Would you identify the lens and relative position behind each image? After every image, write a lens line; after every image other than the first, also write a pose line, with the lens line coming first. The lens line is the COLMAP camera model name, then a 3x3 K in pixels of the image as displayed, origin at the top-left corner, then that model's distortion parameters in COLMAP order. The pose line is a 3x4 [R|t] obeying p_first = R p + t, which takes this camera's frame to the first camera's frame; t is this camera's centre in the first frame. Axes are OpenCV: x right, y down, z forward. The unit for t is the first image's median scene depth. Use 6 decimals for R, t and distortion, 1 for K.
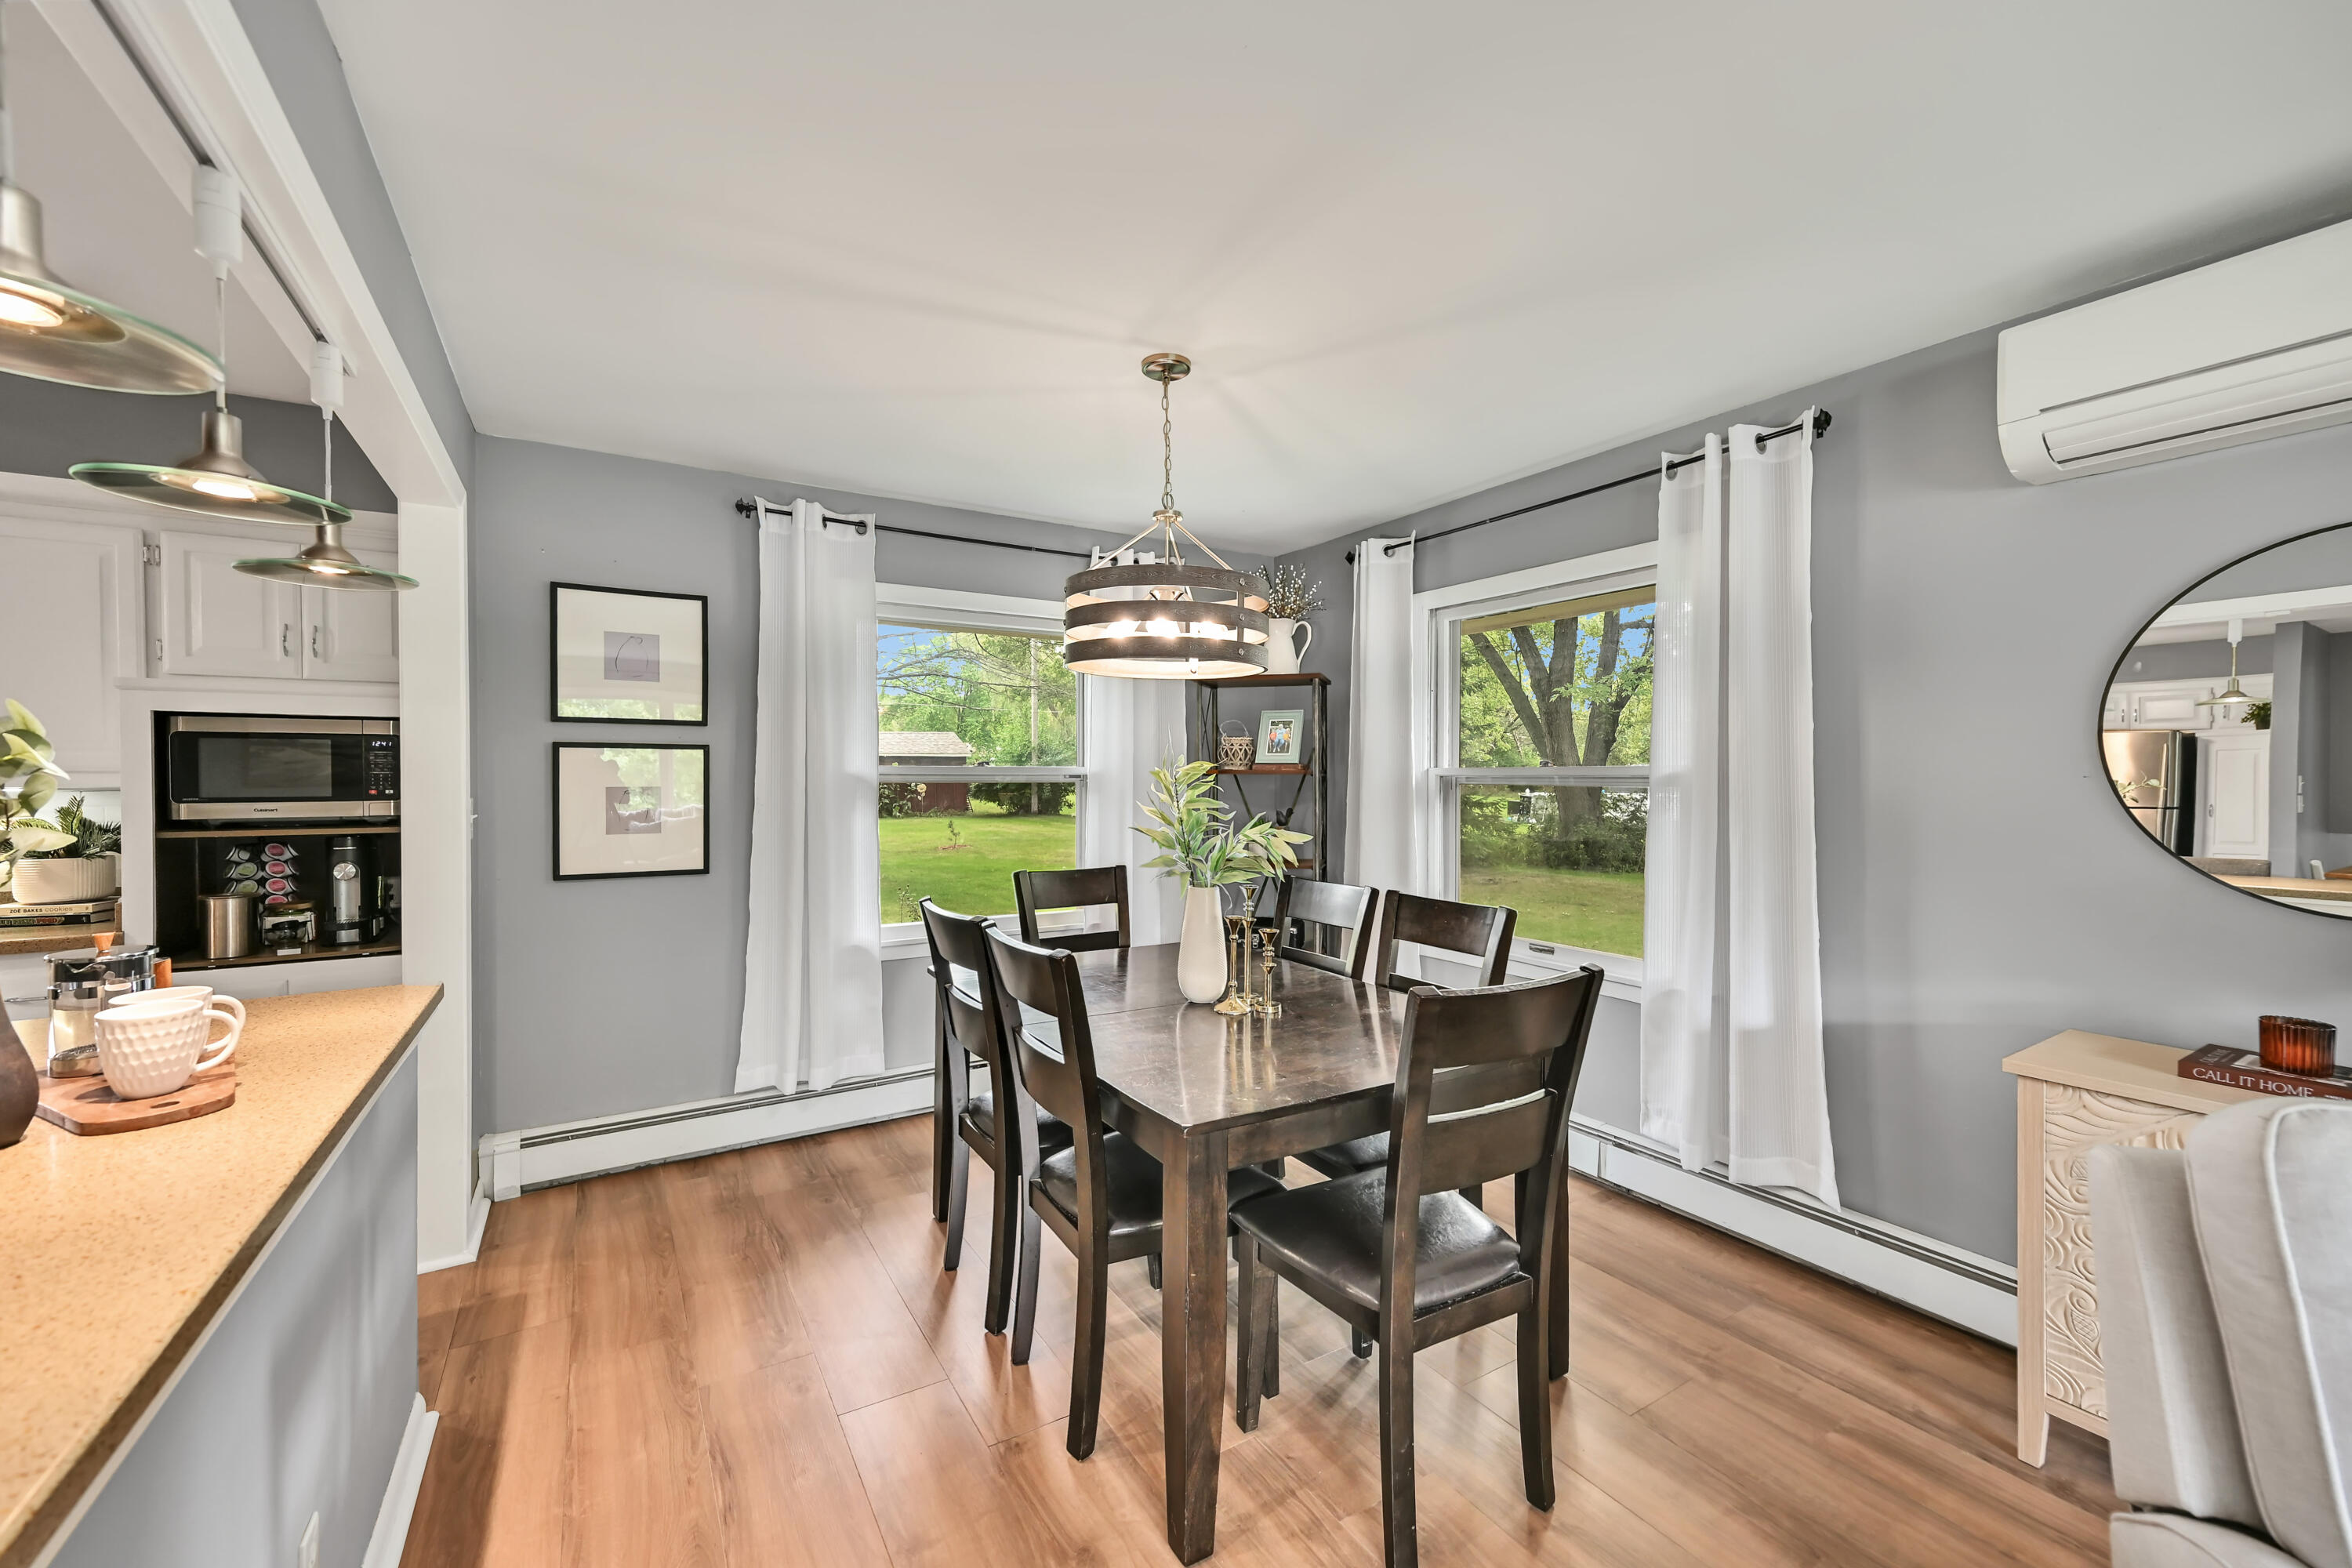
lens RADIAL K [[926.5, 0, 1176.0], [0, 926.5, 784.0], [0, 0, 1]] dist [0.011238, -0.000153]
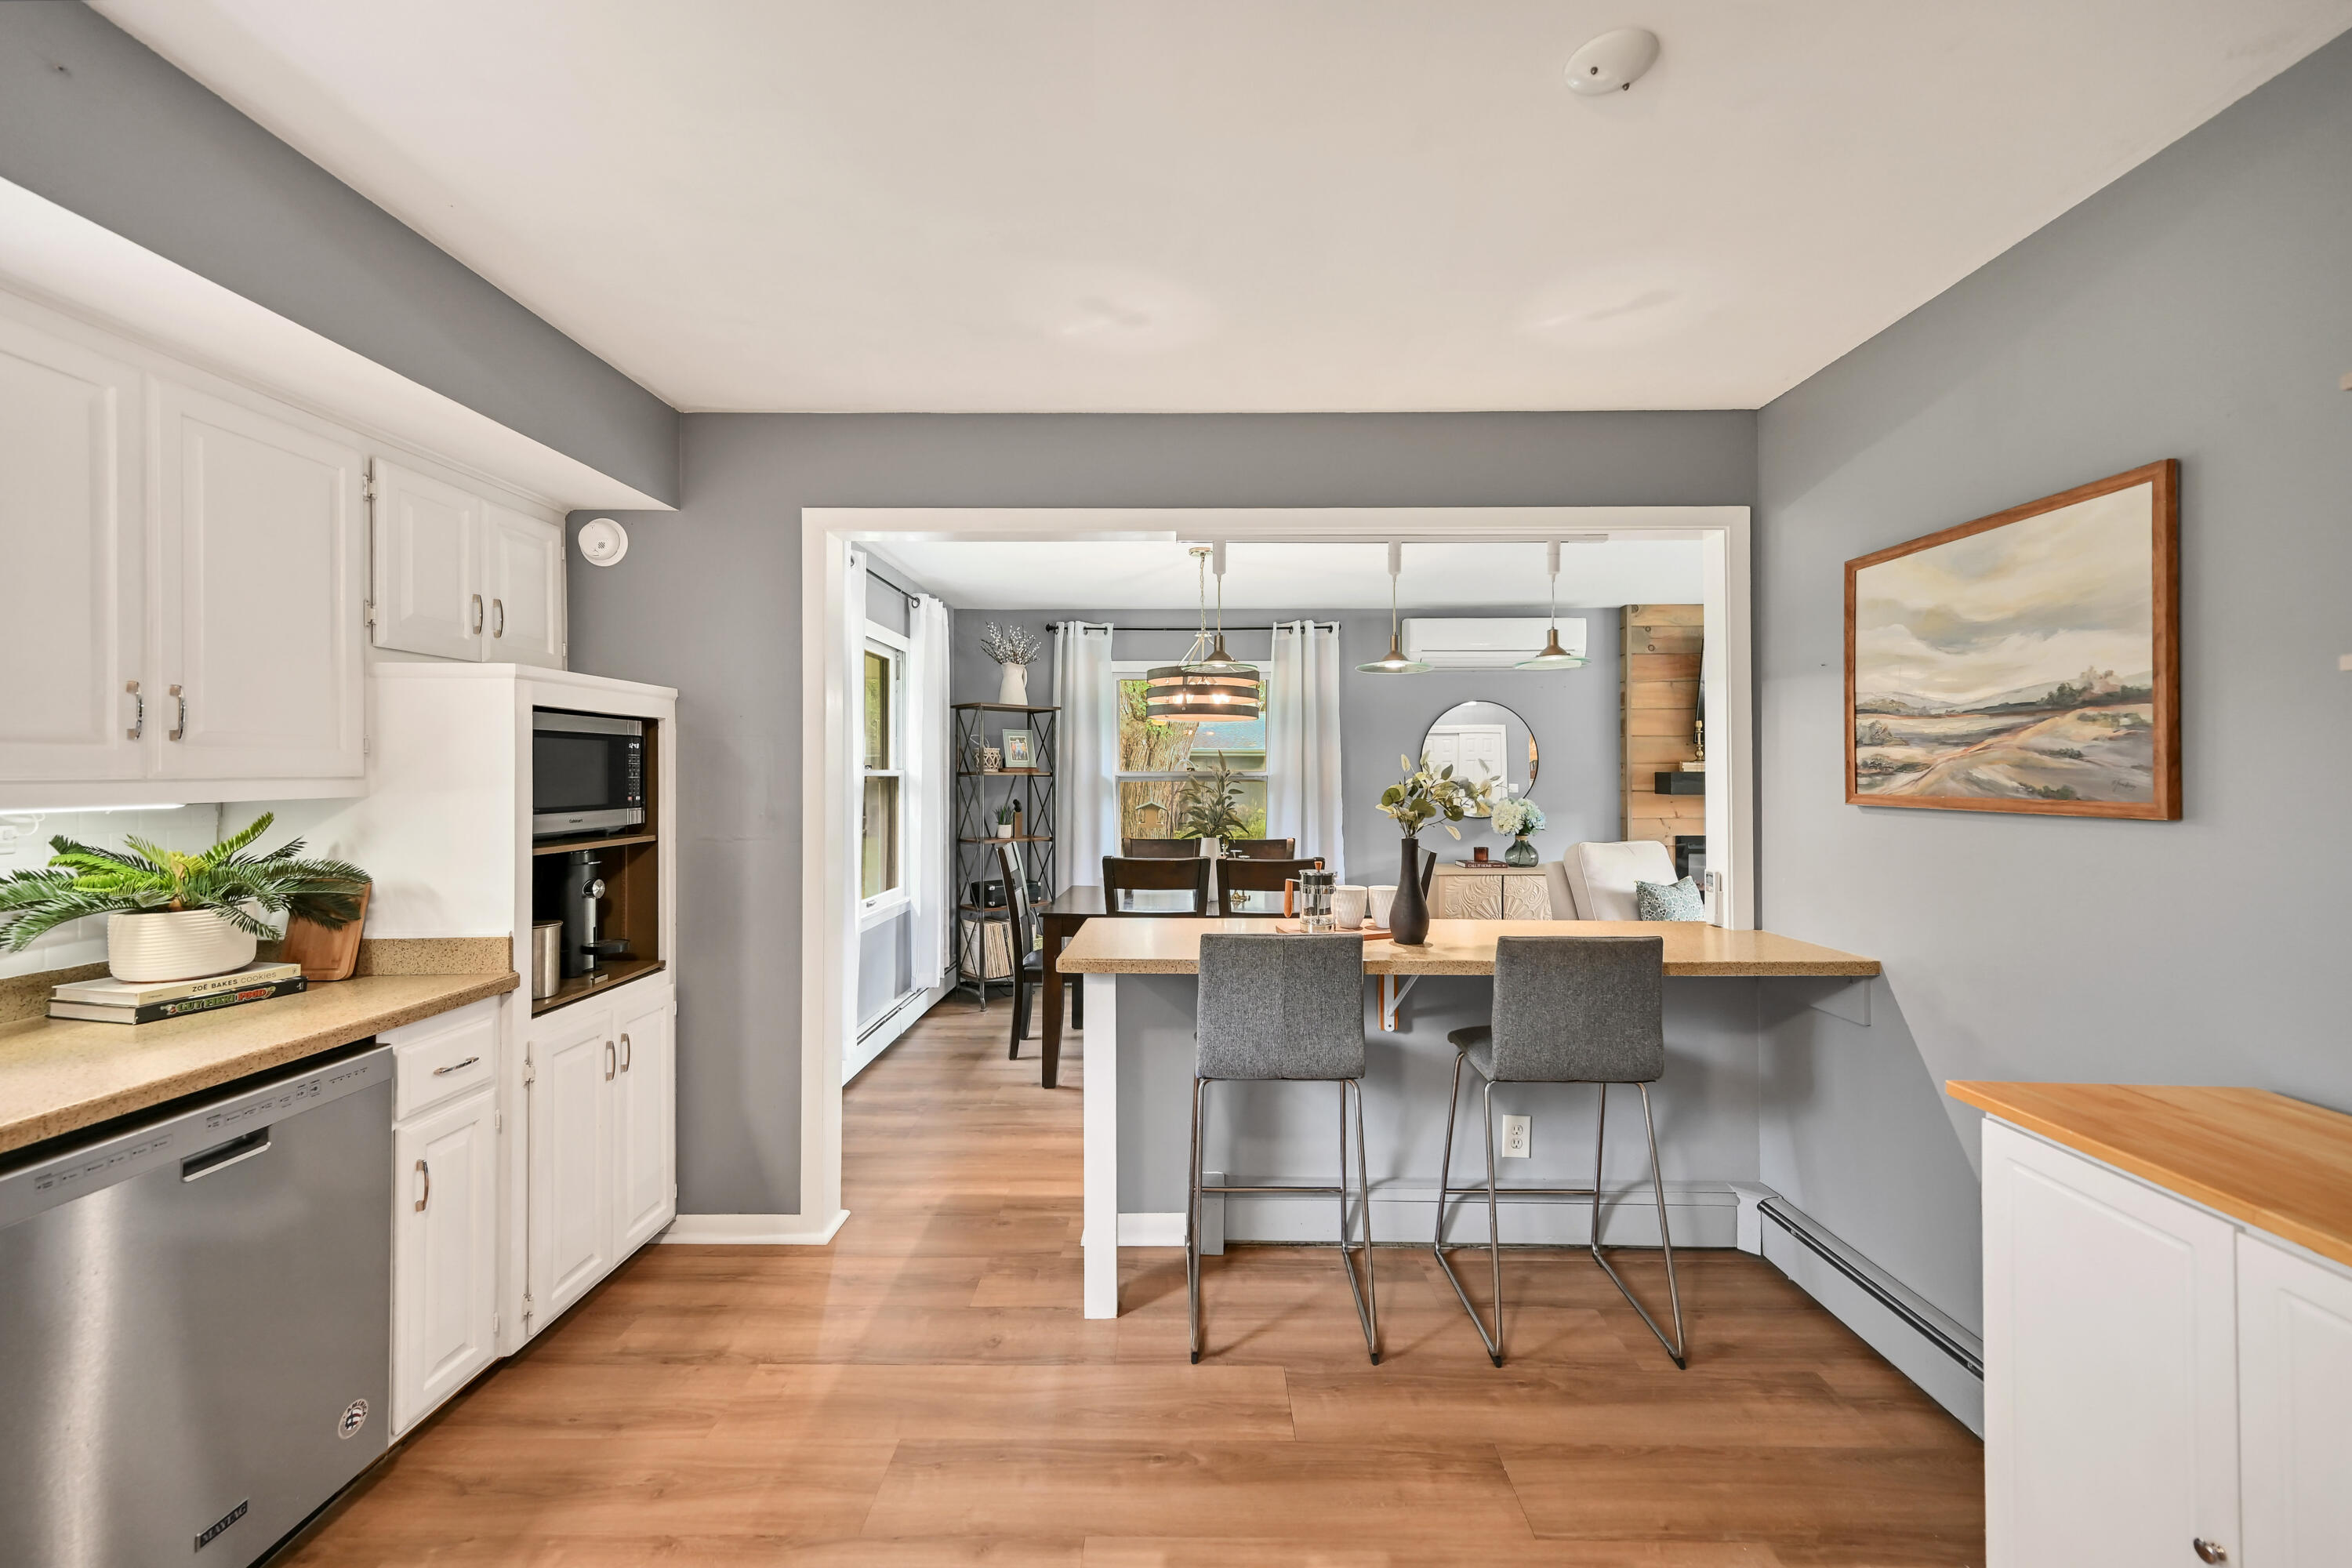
lens RADIAL K [[926.5, 0, 1176.0], [0, 926.5, 784.0], [0, 0, 1]] dist [0.011238, -0.000153]
pose [[0.542653, -0.009189, 0.839907, -1.417016], [0.005859, 0.999957, 0.007154, -0.010213], [-0.839937, 0.001039, 0.542683, 0.059089]]
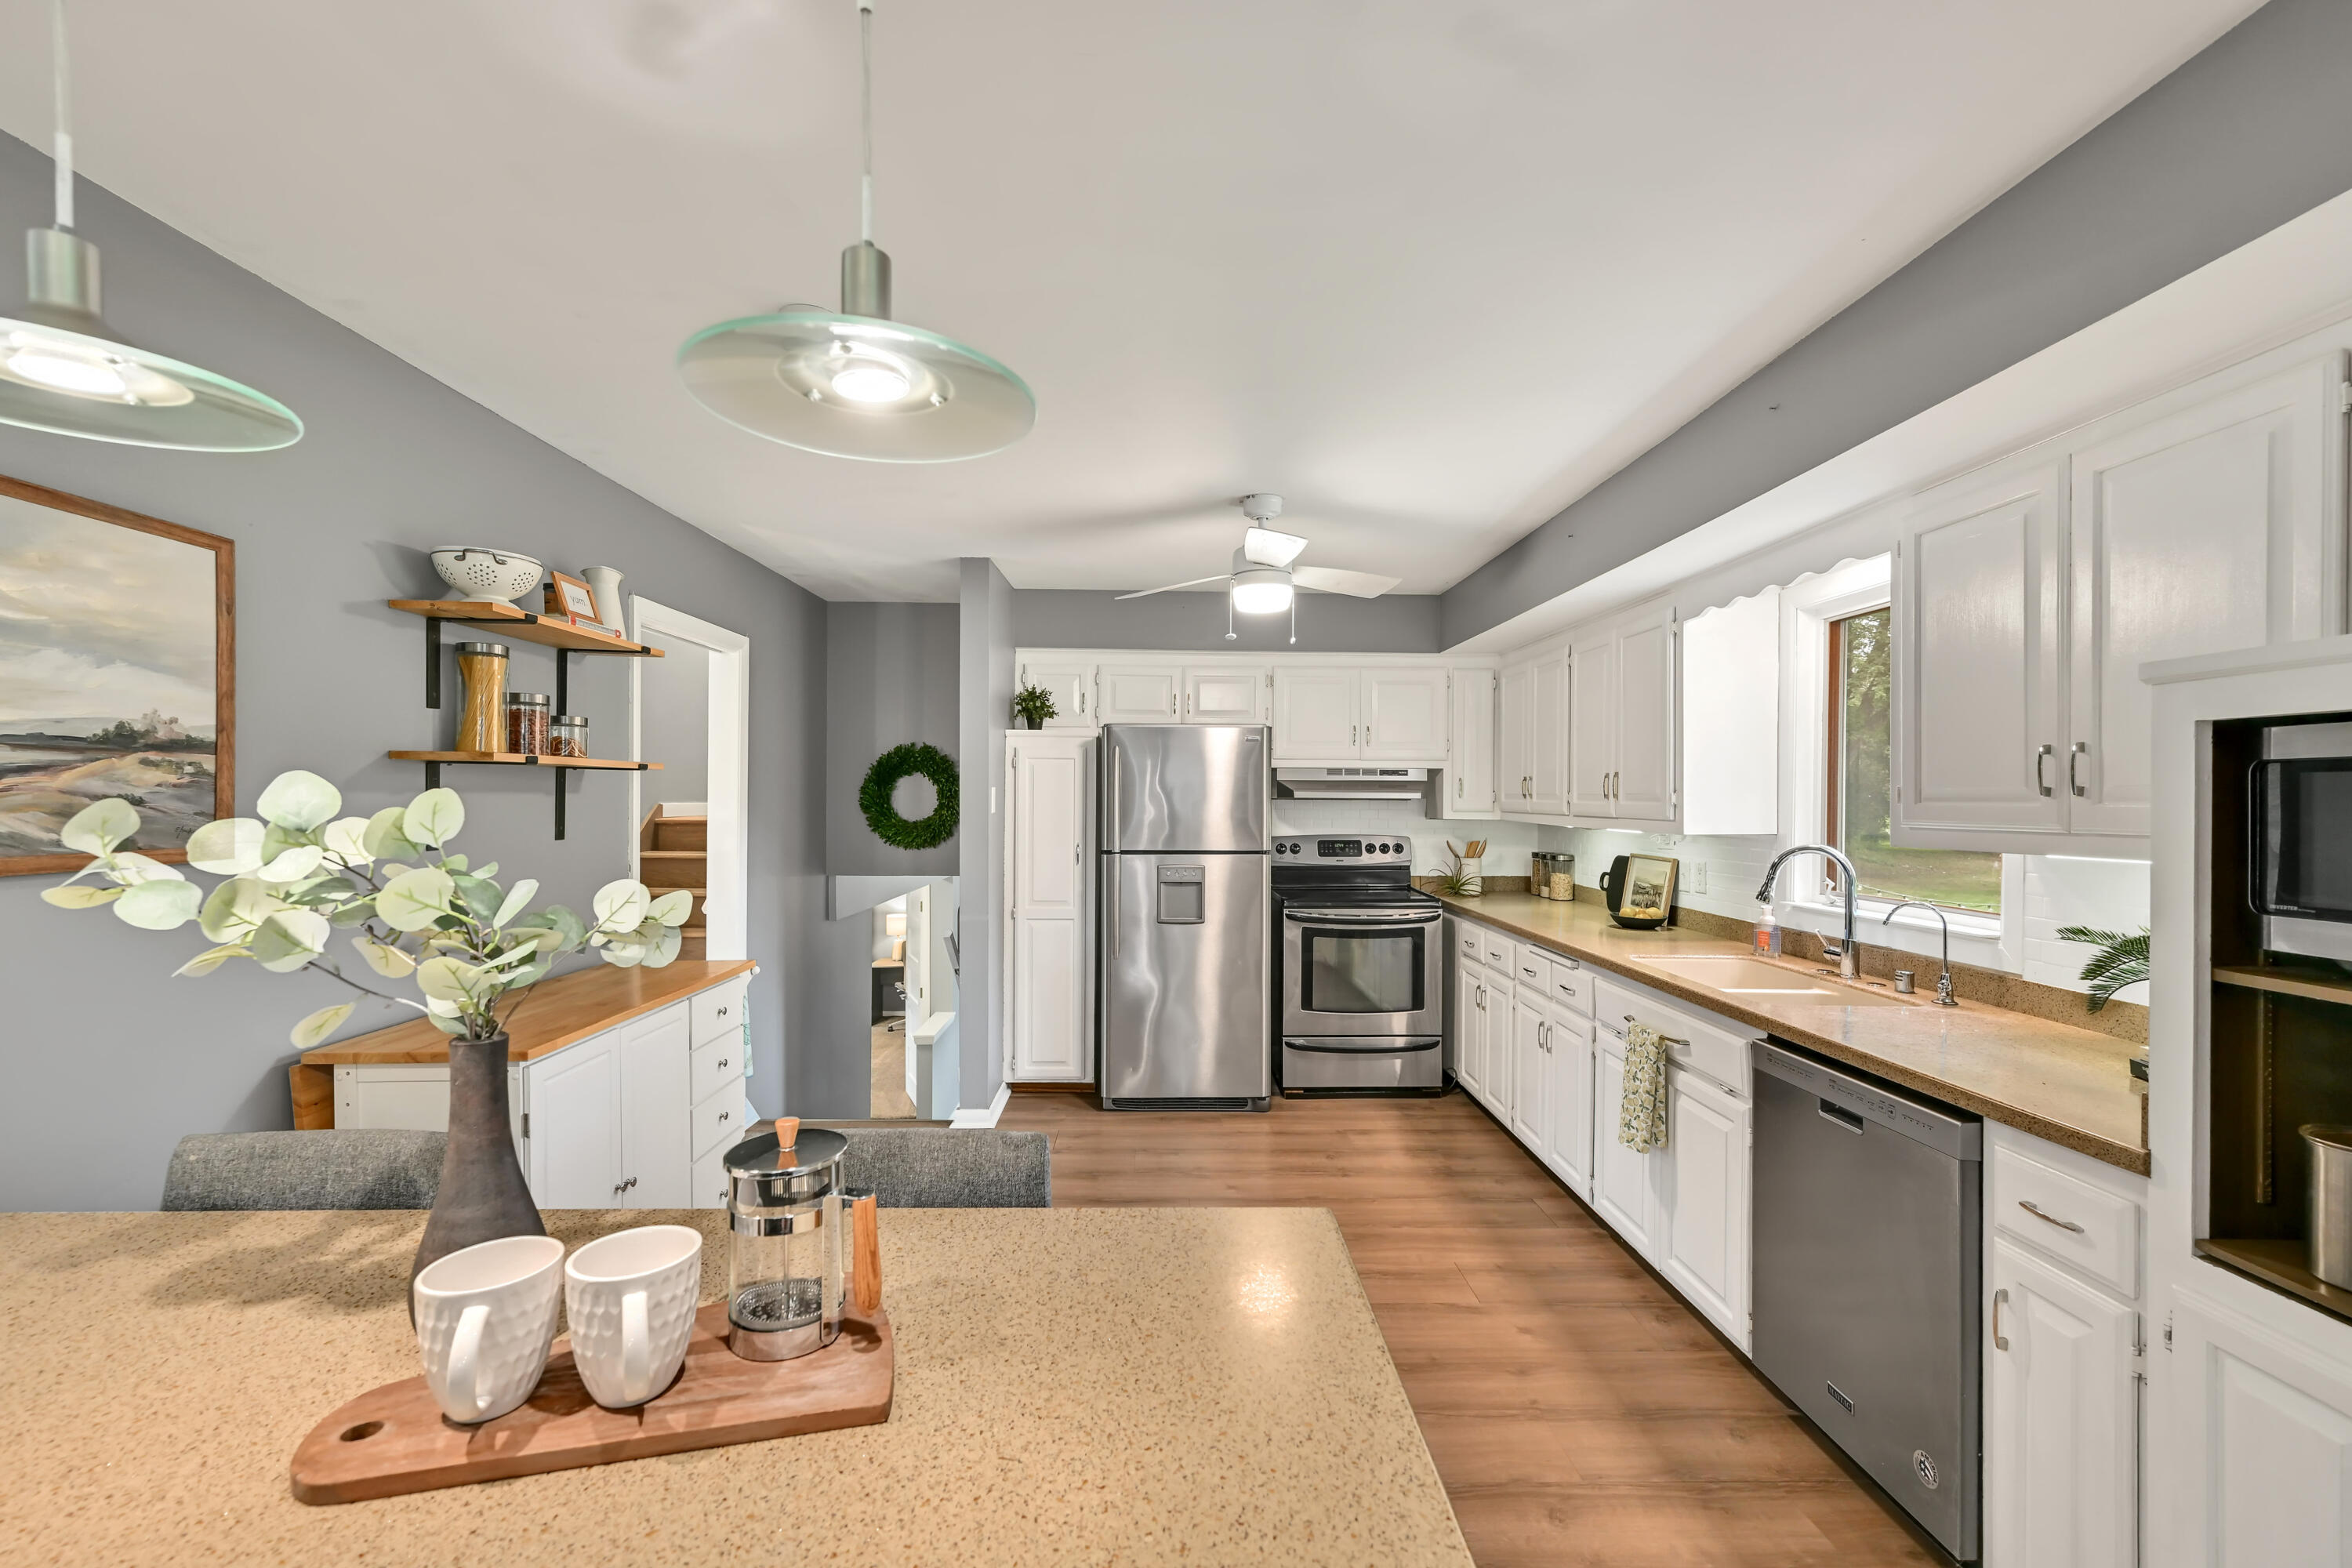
lens RADIAL K [[926.5, 0, 1176.0], [0, 926.5, 784.0], [0, 0, 1]] dist [0.011238, -0.000153]
pose [[-0.512991, -0.014309, -0.858274, -0.375921], [-0.010275, 0.999892, -0.010528, -0.033248], [0.858332, 0.003418, -0.513083, 0.759007]]
